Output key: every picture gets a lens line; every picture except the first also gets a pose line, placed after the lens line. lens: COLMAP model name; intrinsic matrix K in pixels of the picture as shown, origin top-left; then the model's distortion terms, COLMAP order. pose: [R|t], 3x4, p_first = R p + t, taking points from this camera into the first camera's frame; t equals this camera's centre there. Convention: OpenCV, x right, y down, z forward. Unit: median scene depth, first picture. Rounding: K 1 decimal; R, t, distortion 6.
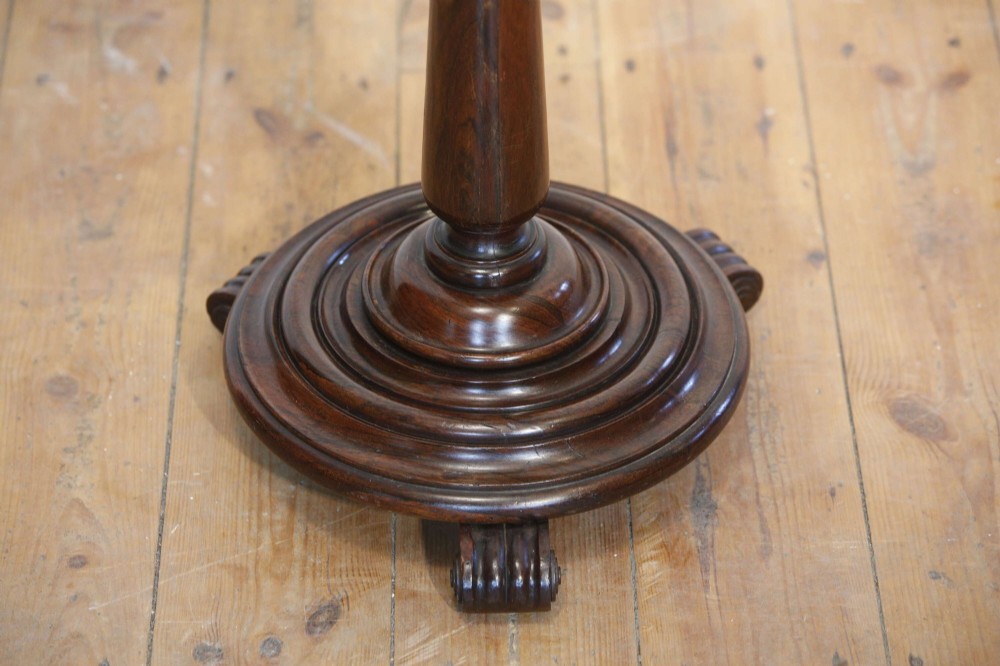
lens RADIAL K [[3312.8, 0, 500.0], [0, 3312.8, 333.0], [0, 0, 1]] dist [0.370906, -2.133685]
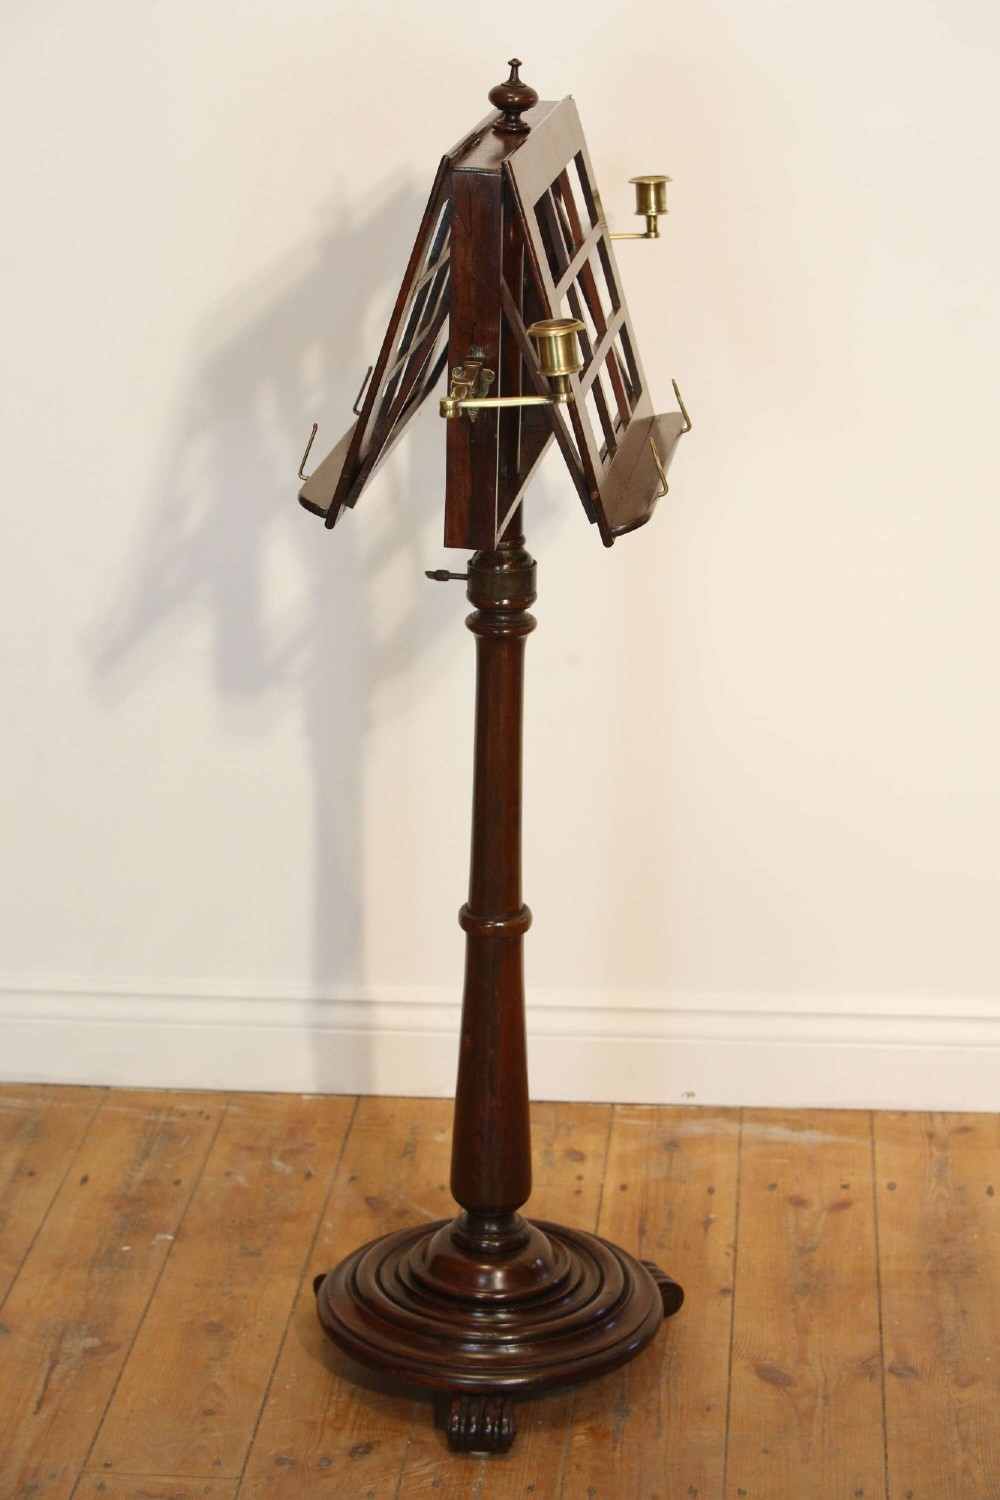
lens RADIAL K [[3214.4, 0, 500.0], [0, 3214.4, 750.0], [0, 0, 1]] dist [-0.076265, -0.312281]
pose [[0.994516, 0.044863, -0.094473, 0.126774], [-0.076149, 0.929814, -0.360065, 0.292983], [0.071688, 0.365284, 0.928132, -0.450124]]
